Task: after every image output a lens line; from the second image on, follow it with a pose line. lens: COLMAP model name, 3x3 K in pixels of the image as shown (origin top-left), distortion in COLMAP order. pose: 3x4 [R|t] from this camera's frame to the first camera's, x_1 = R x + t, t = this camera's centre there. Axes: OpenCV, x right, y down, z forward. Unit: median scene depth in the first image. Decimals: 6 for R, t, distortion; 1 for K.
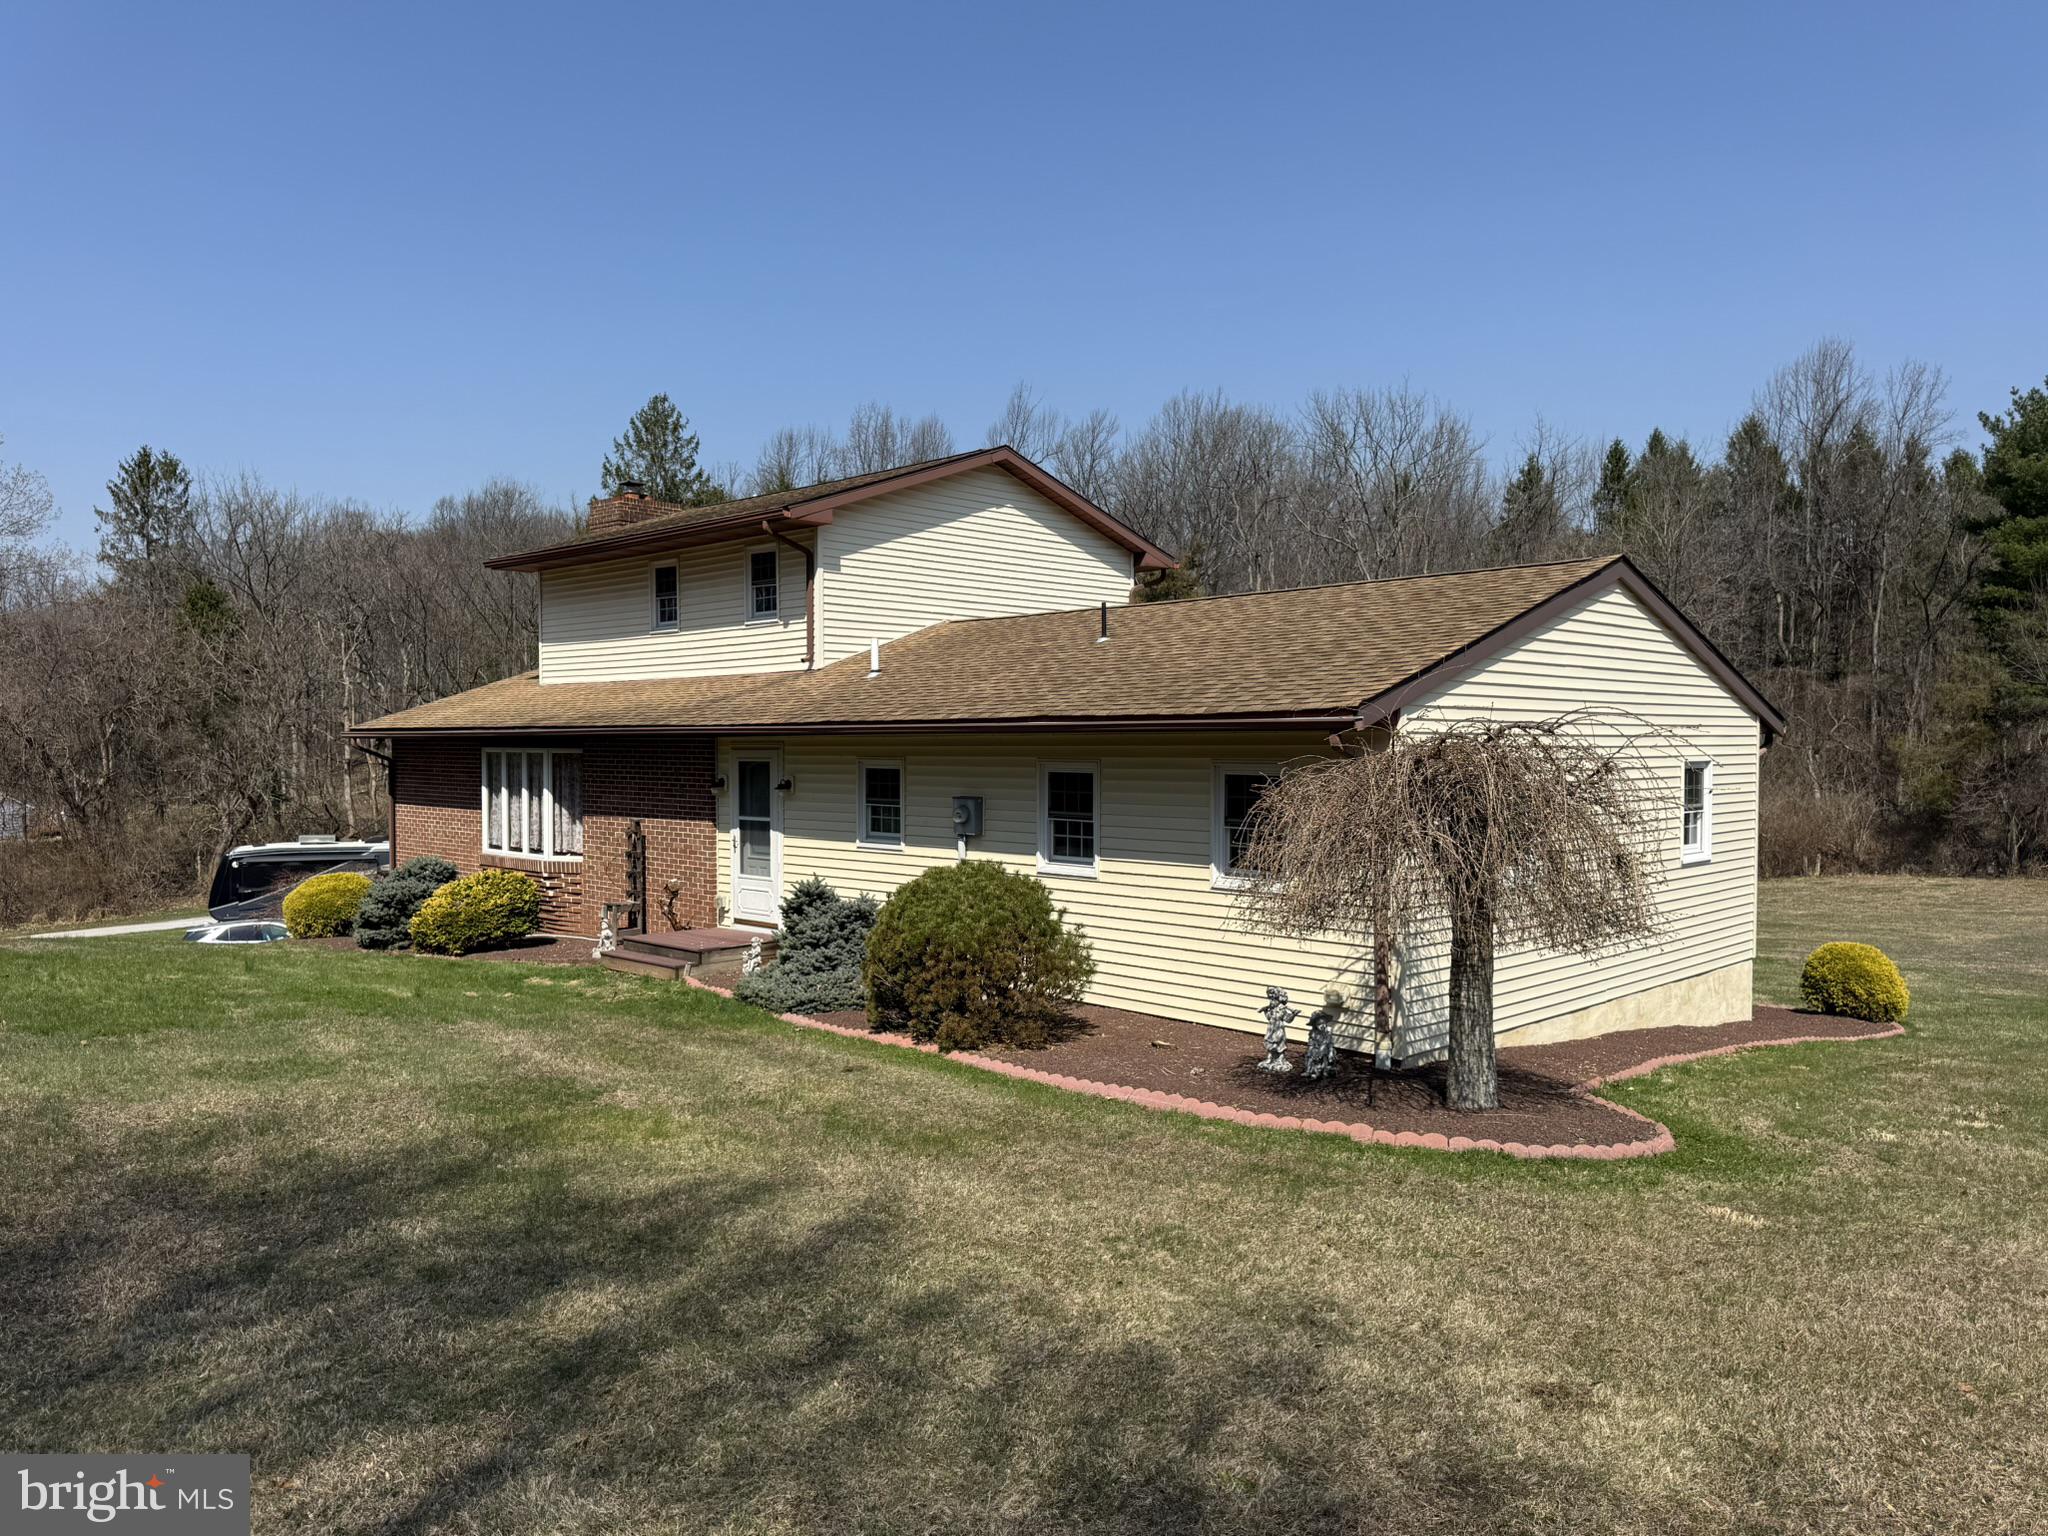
lens RADIAL K [[1429.5, 0, 1024.0], [0, 1429.5, 768.0], [0, 0, 1]] dist [0.113660, -0.161653]
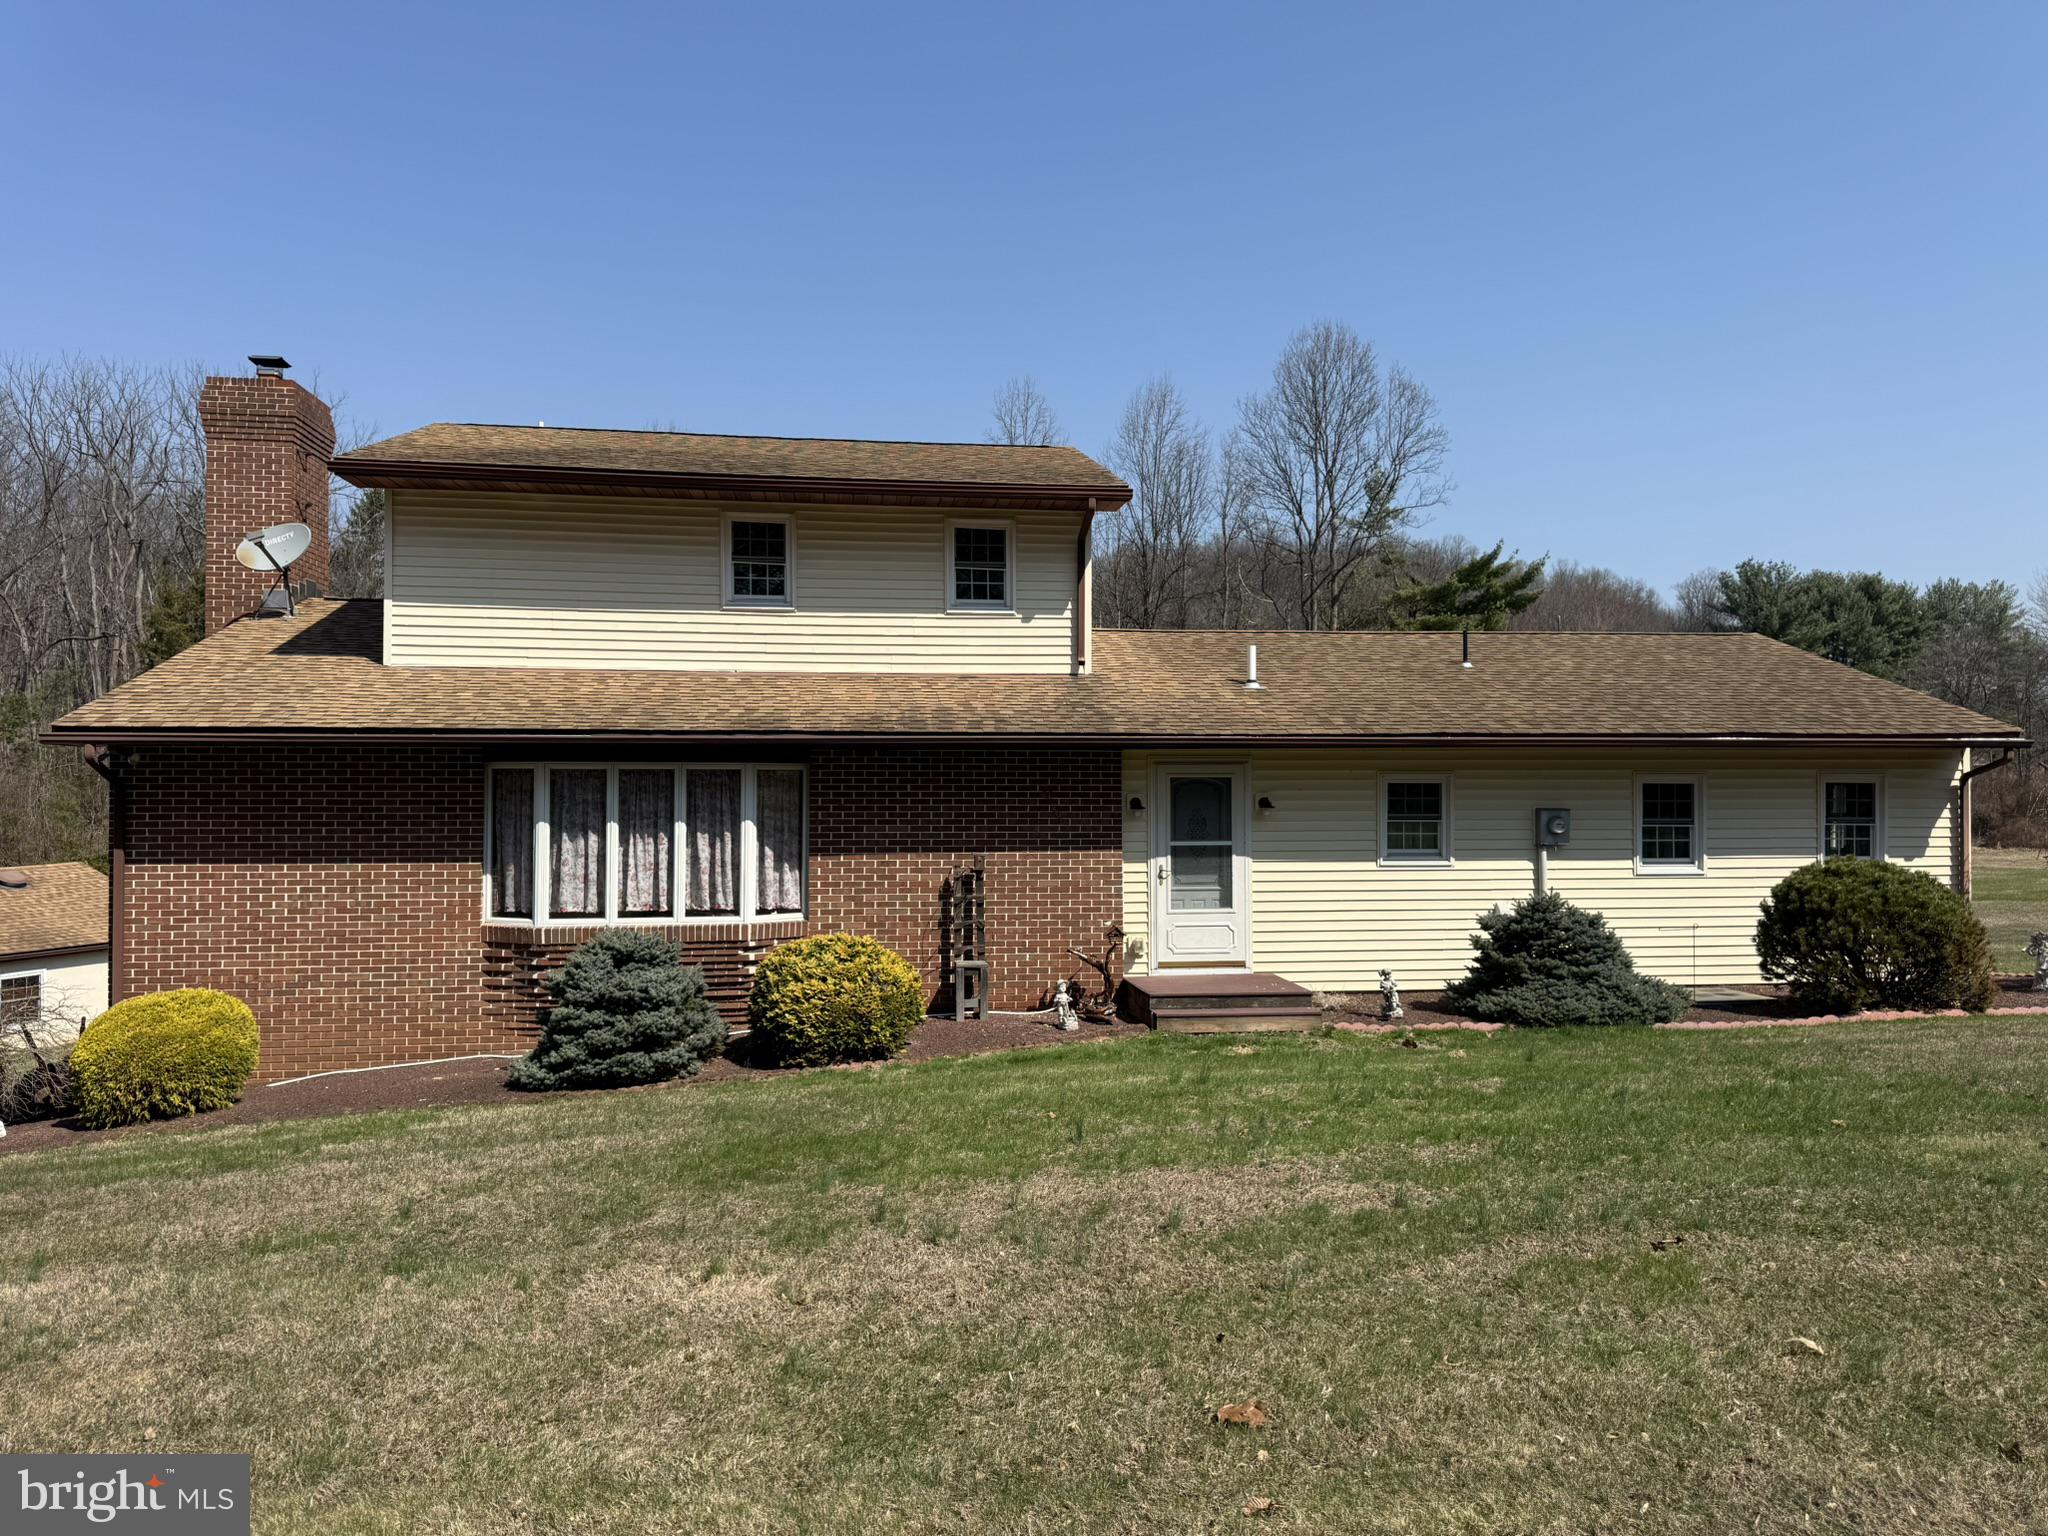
lens RADIAL K [[1429.5, 0, 1024.0], [0, 1429.5, 768.0], [0, 0, 1]] dist [0.113660, -0.161653]
pose [[0.619117, 0.007505, 0.785263, -0.827002], [0.013775, 0.999697, -0.020415, 0.005091], [-0.785178, 0.023456, 0.618826, 0.482420]]
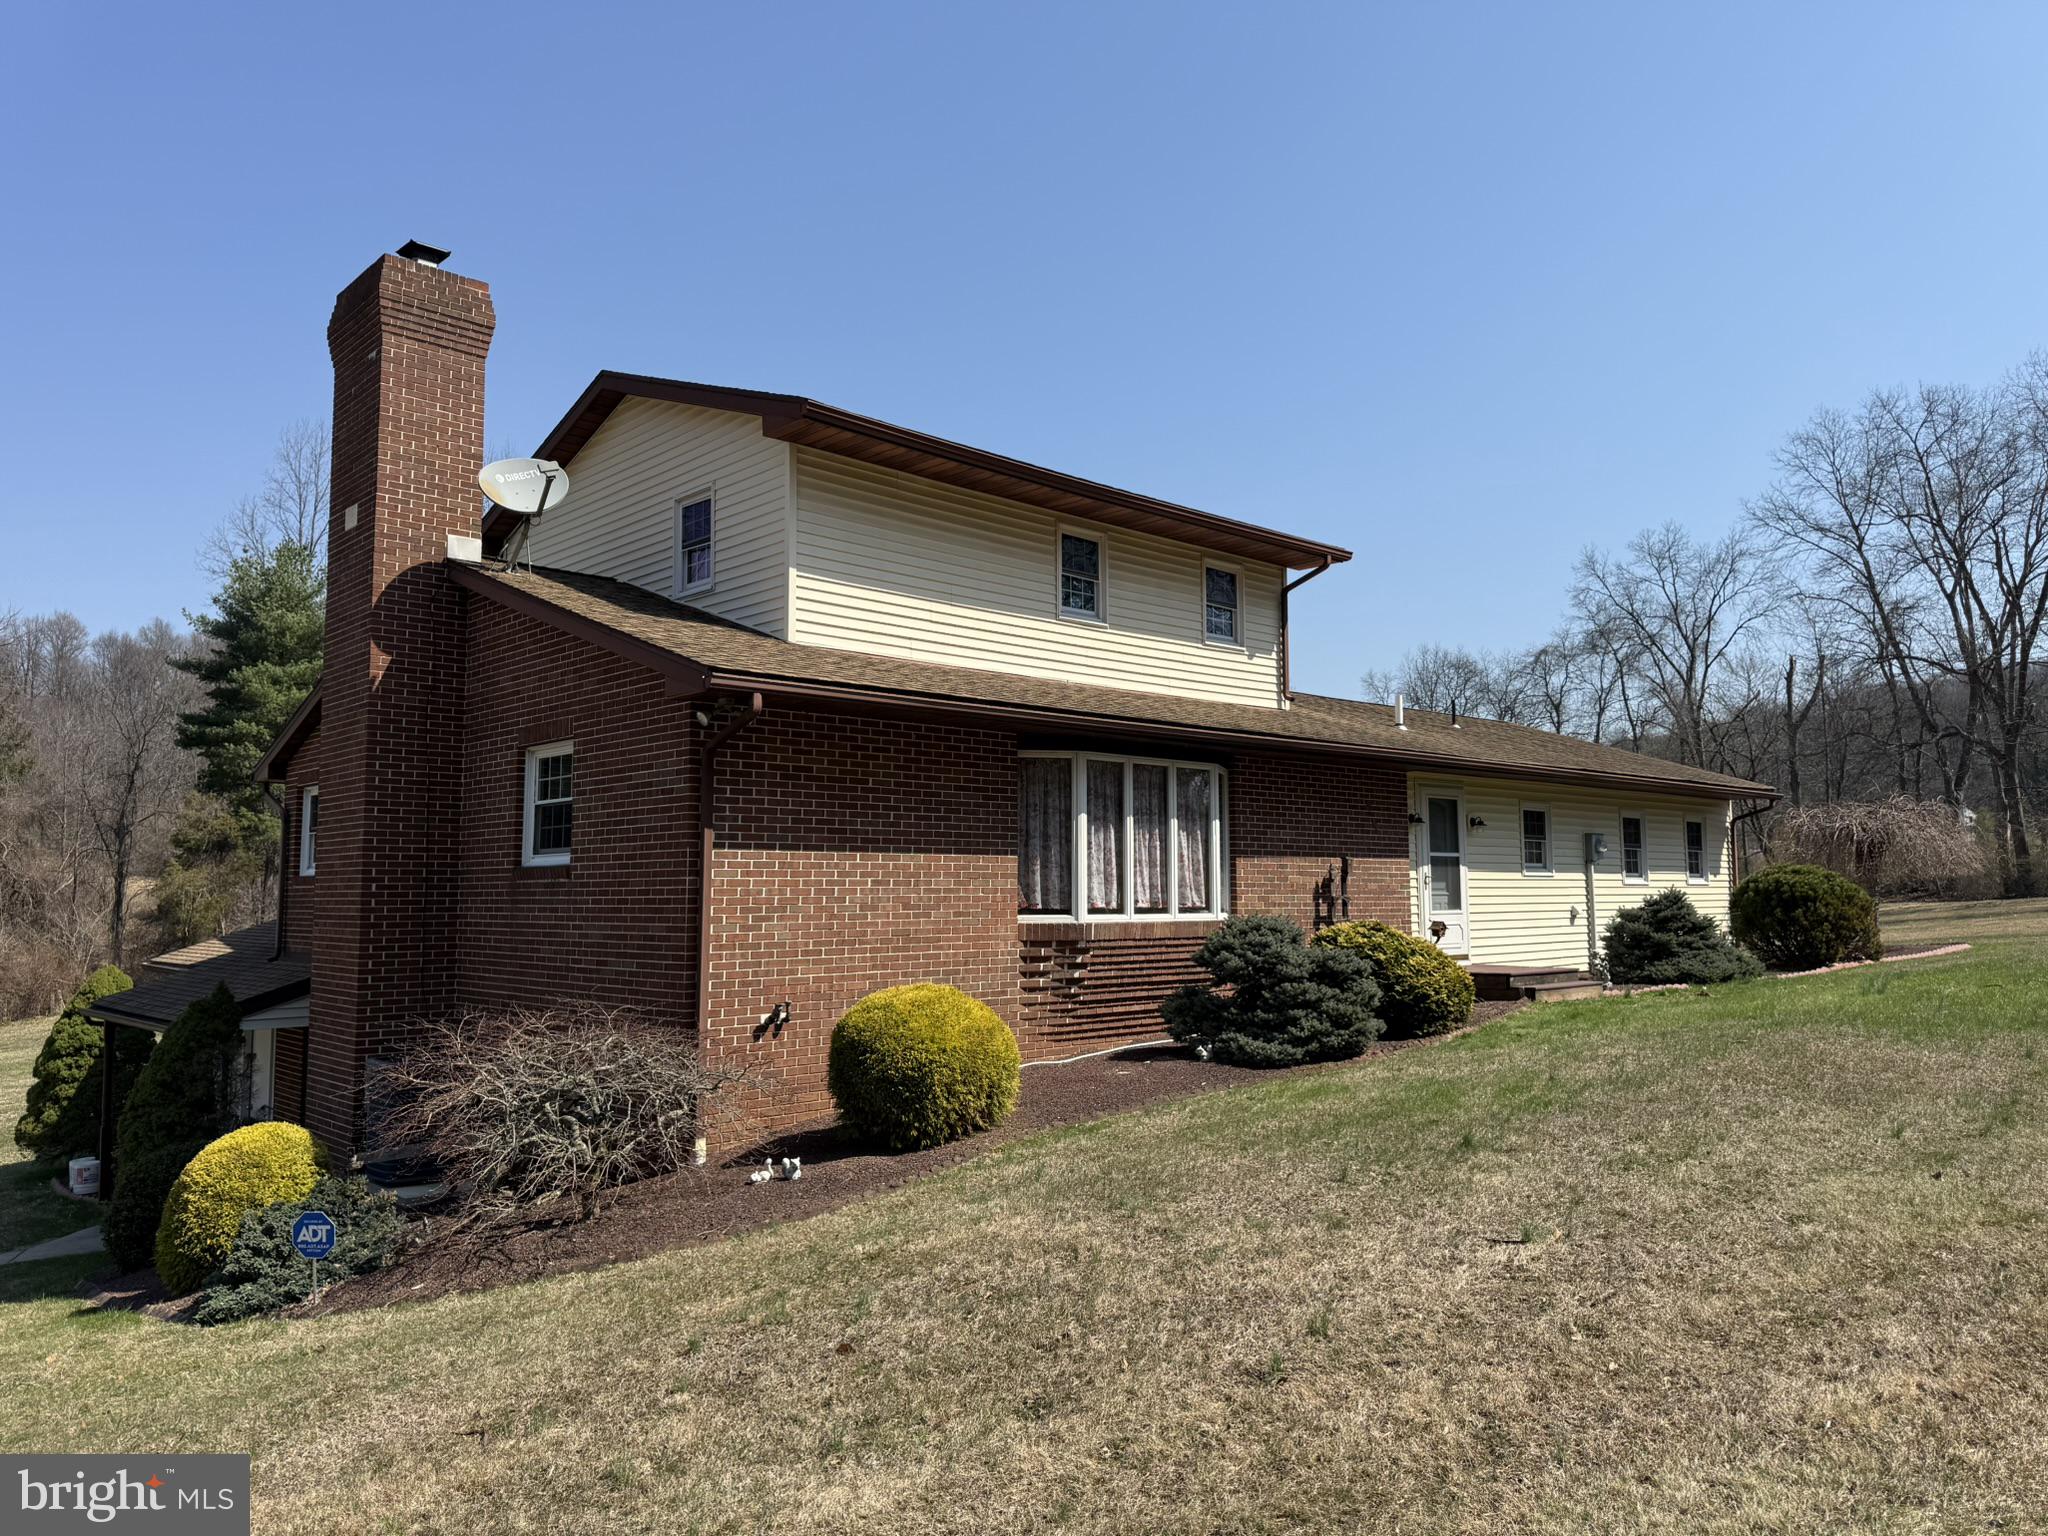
lens RADIAL K [[1440.7, 0, 1024.0], [0, 1440.7, 768.0], [0, 0, 1]] dist [0.194975, -0.377033]
pose [[0.046717, 0.088369, 0.994992, -1.101031], [0.023813, 0.995698, -0.089550, 0.053197], [-0.998624, 0.027877, 0.044412, 1.107042]]
